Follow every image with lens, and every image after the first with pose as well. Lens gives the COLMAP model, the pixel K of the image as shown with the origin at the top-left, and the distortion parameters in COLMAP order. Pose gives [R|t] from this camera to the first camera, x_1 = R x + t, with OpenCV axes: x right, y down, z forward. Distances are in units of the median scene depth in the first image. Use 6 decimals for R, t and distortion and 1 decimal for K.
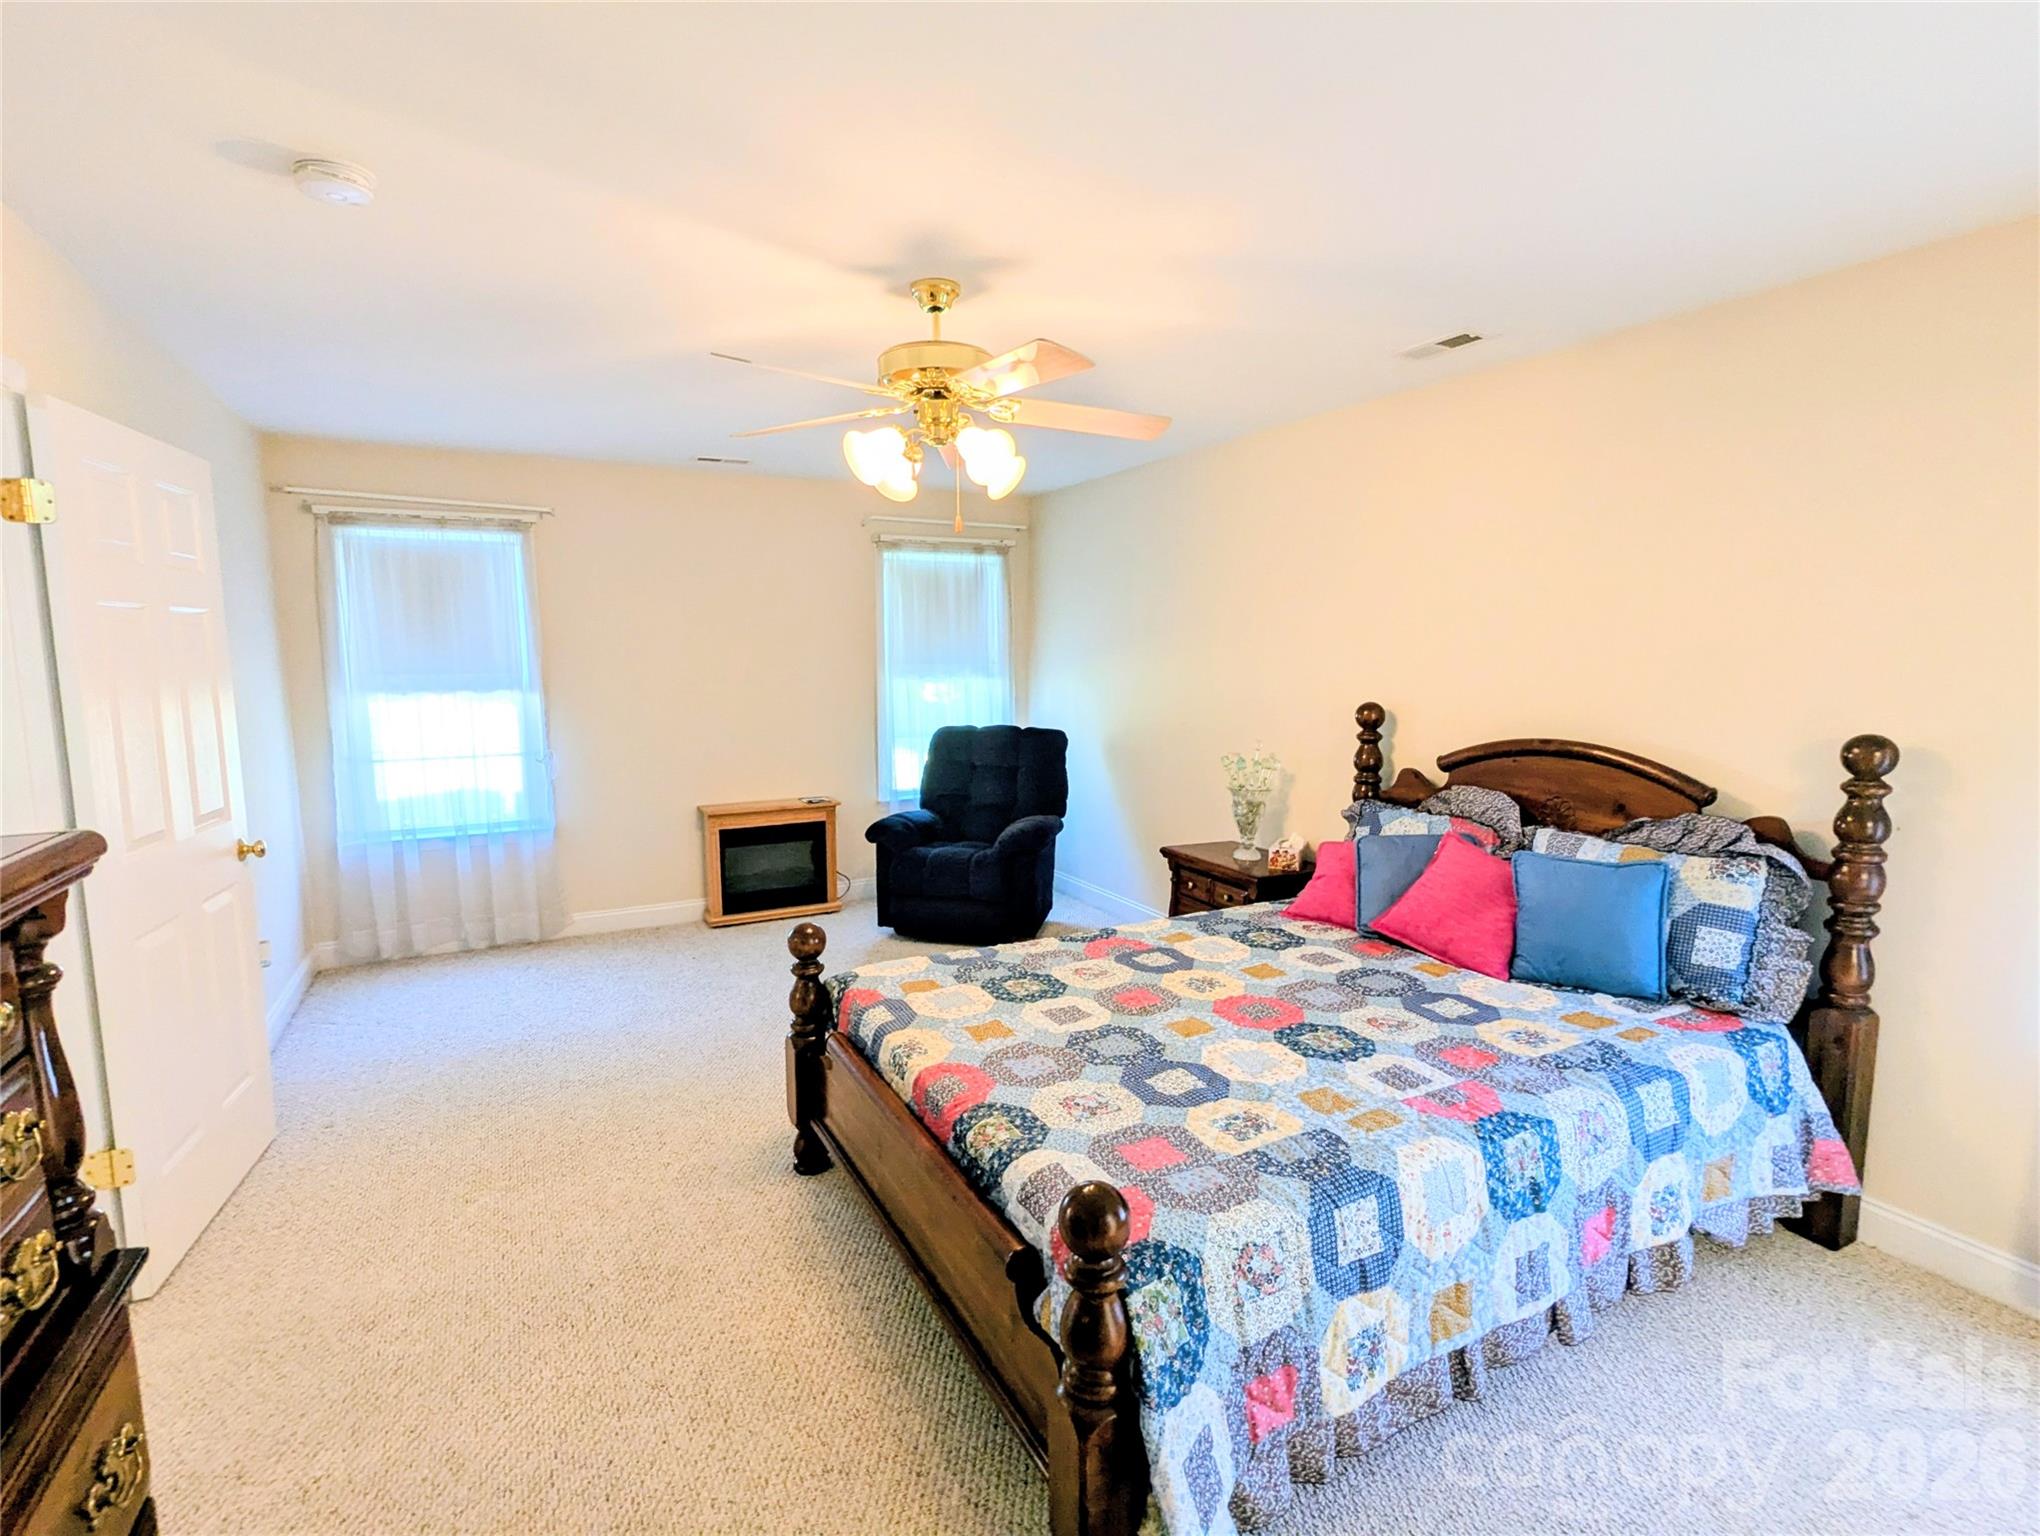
lens RADIAL K [[968.2, 0, 1017.9], [0, 968.2, 765.7], [0, 0, 1]] dist [0.002364, -0.002007]
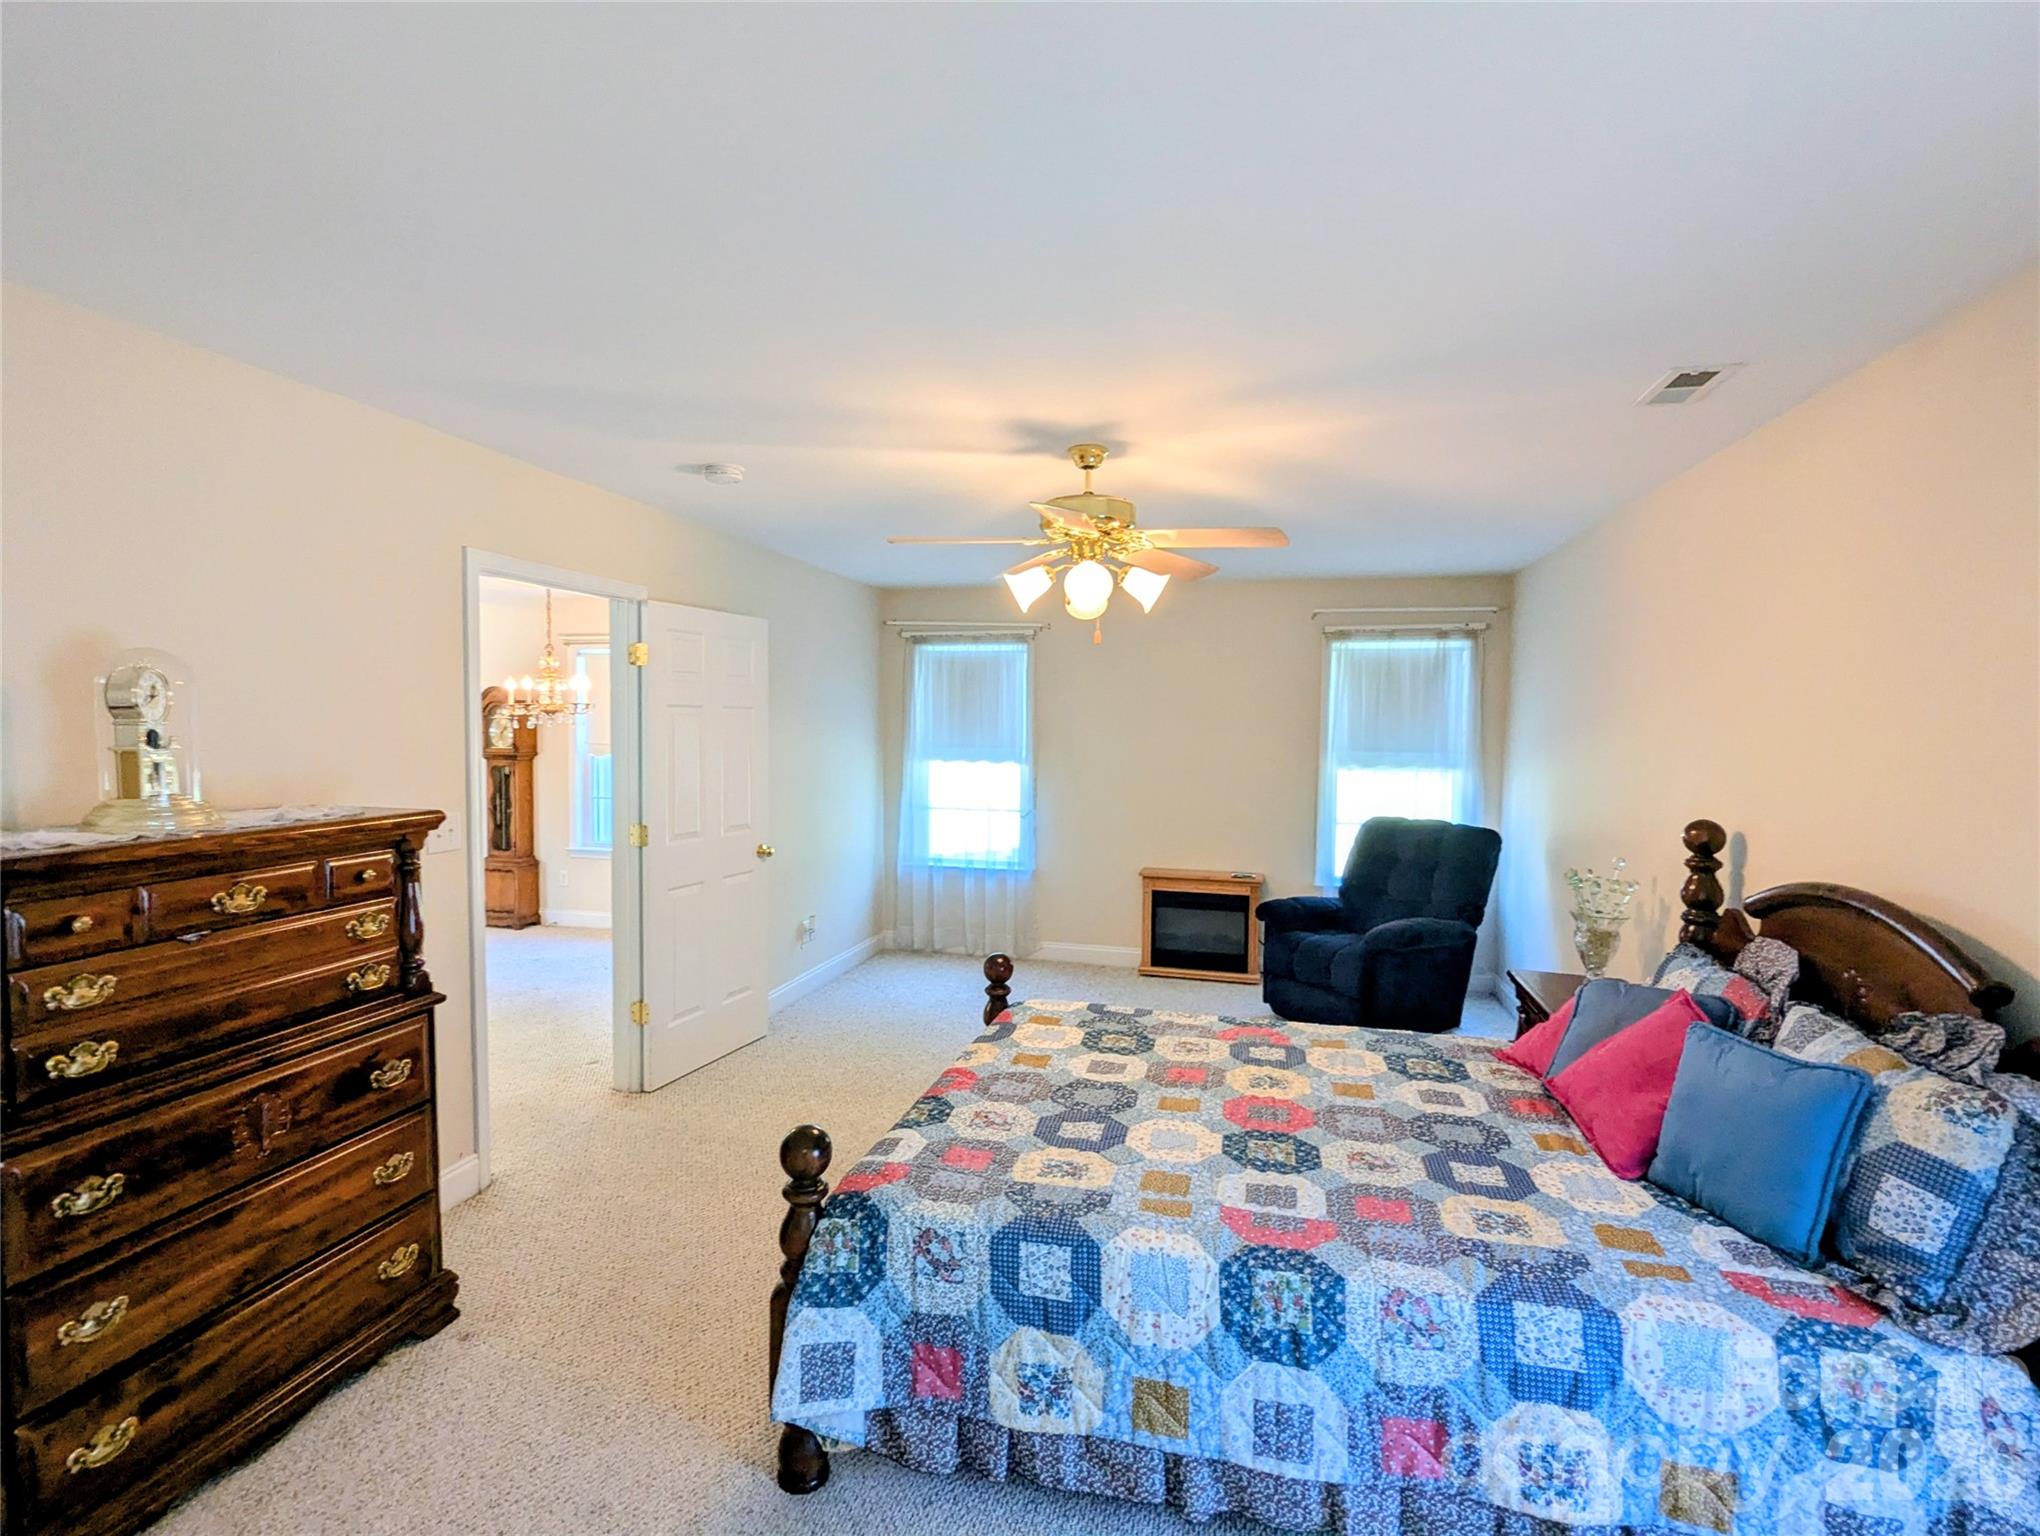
lens RADIAL K [[971.1, 0, 1020.5], [0, 971.1, 766.5], [0, 0, 1]] dist [0.001505, 0.000470]
pose [[0.743673, 0.043189, -0.667147, 0.635611], [-0.096038, 0.994462, -0.042675, -0.028881], [0.661609, 0.095808, 0.743703, 0.055896]]
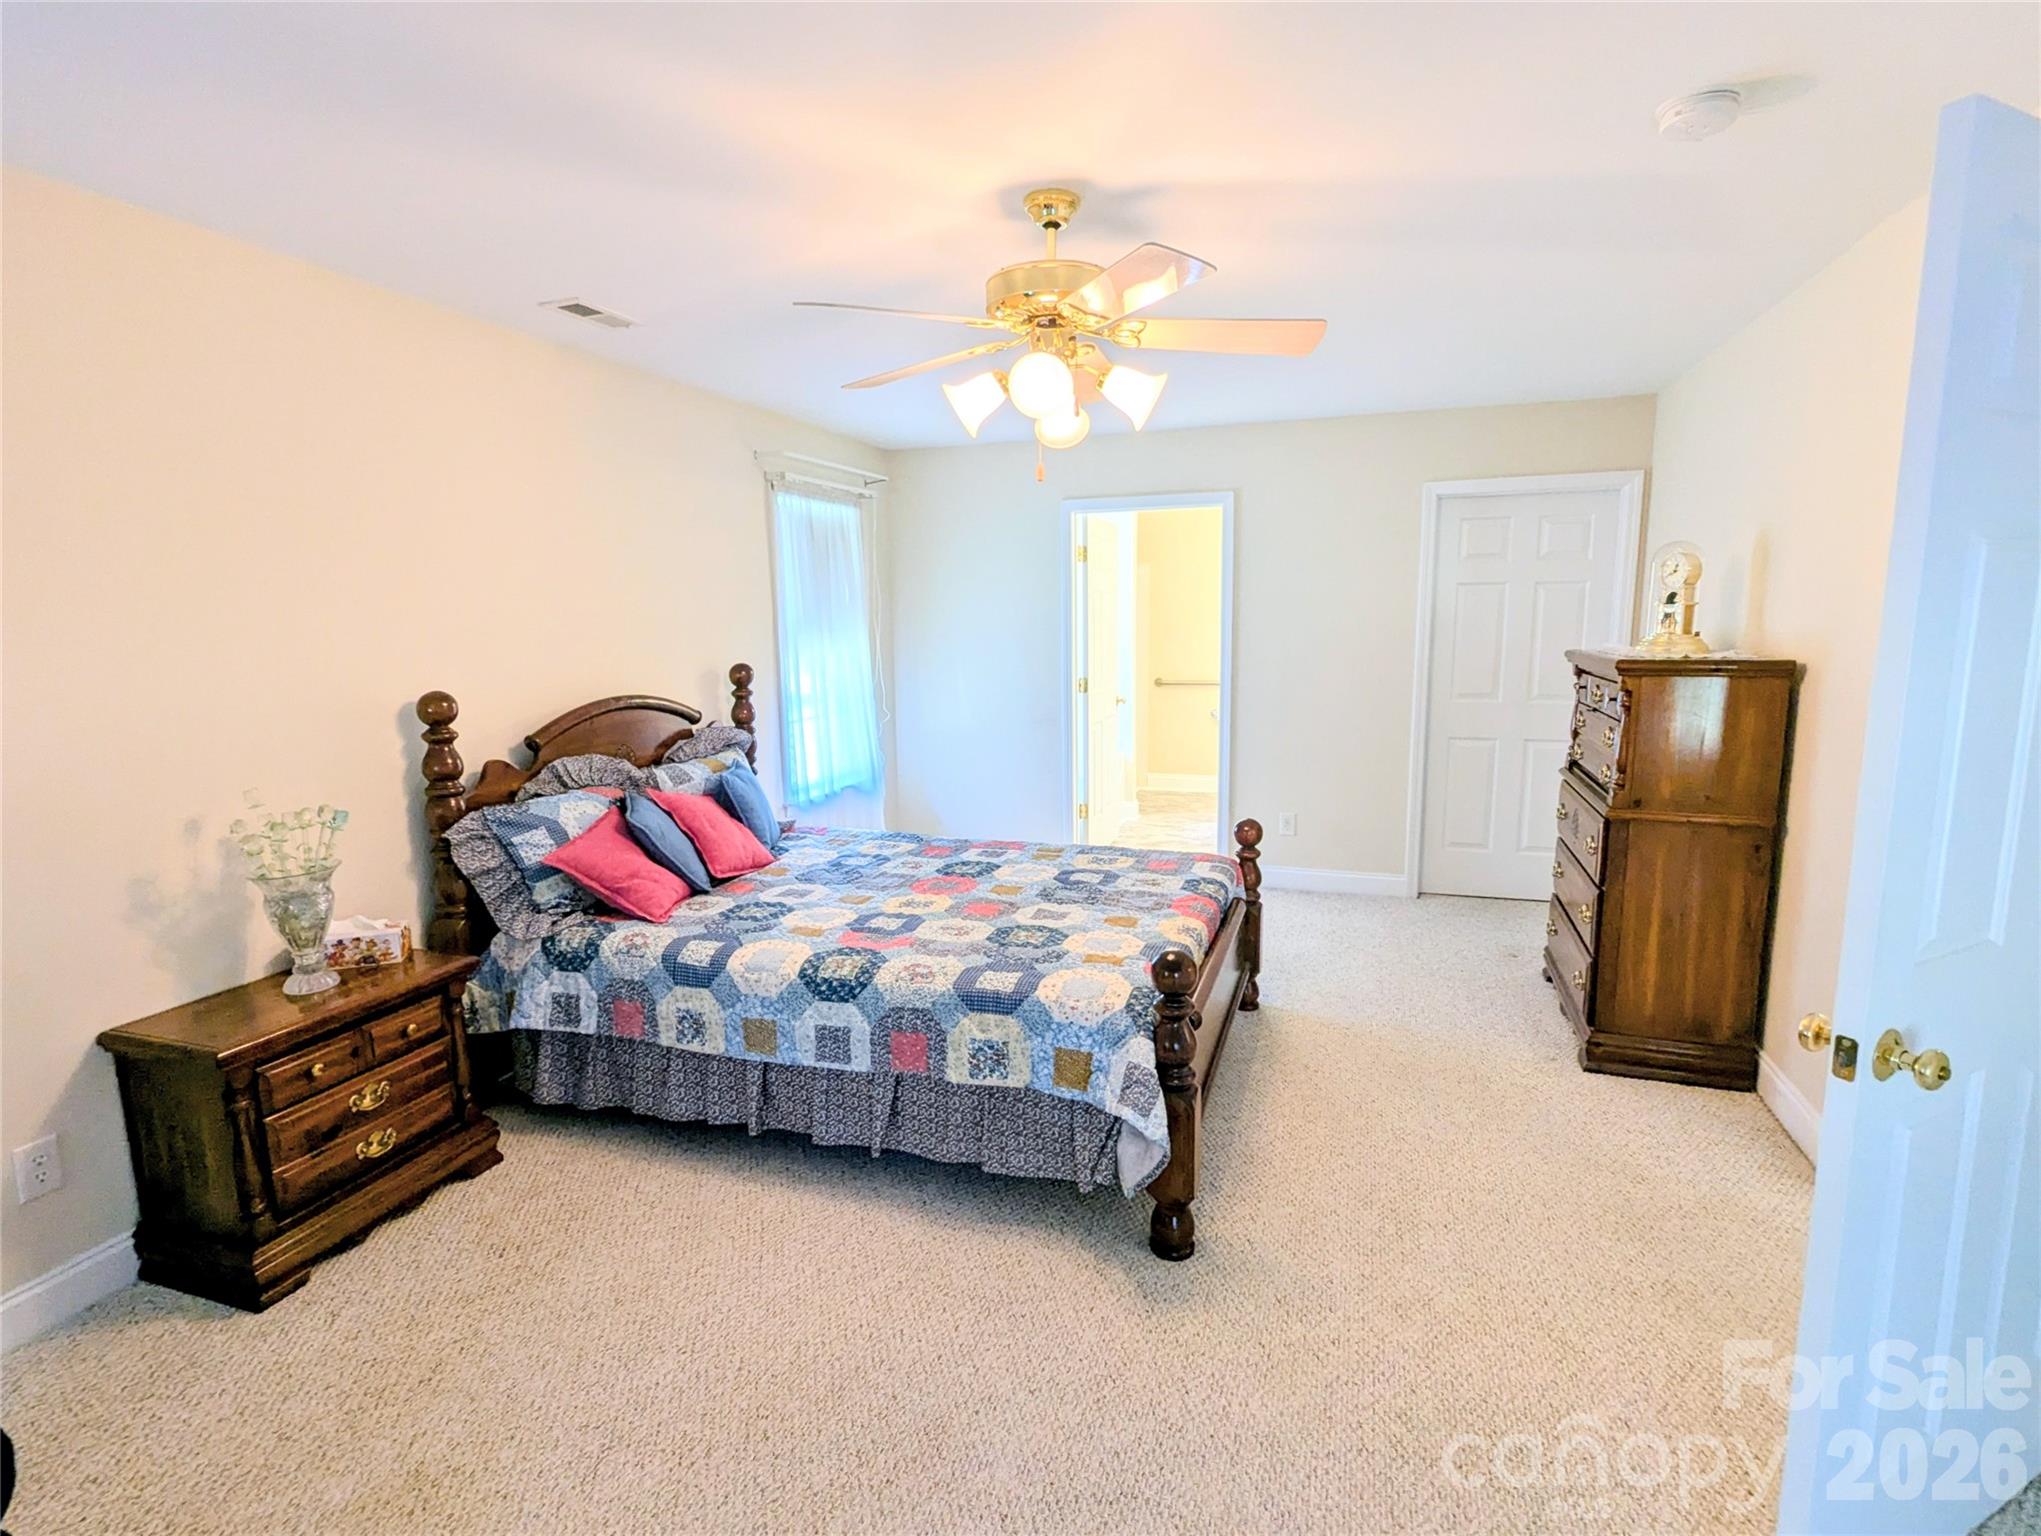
lens RADIAL K [[995.1, 0, 1020.2], [0, 995.1, 764.9], [0, 0, 1]] dist [-0.001481, -0.001190]
pose [[-0.680999, -0.097547, 0.725758, -0.715309], [0.110535, 0.966039, 0.233561, -0.191484], [-0.723894, 0.239276, -0.647089, 1.590863]]
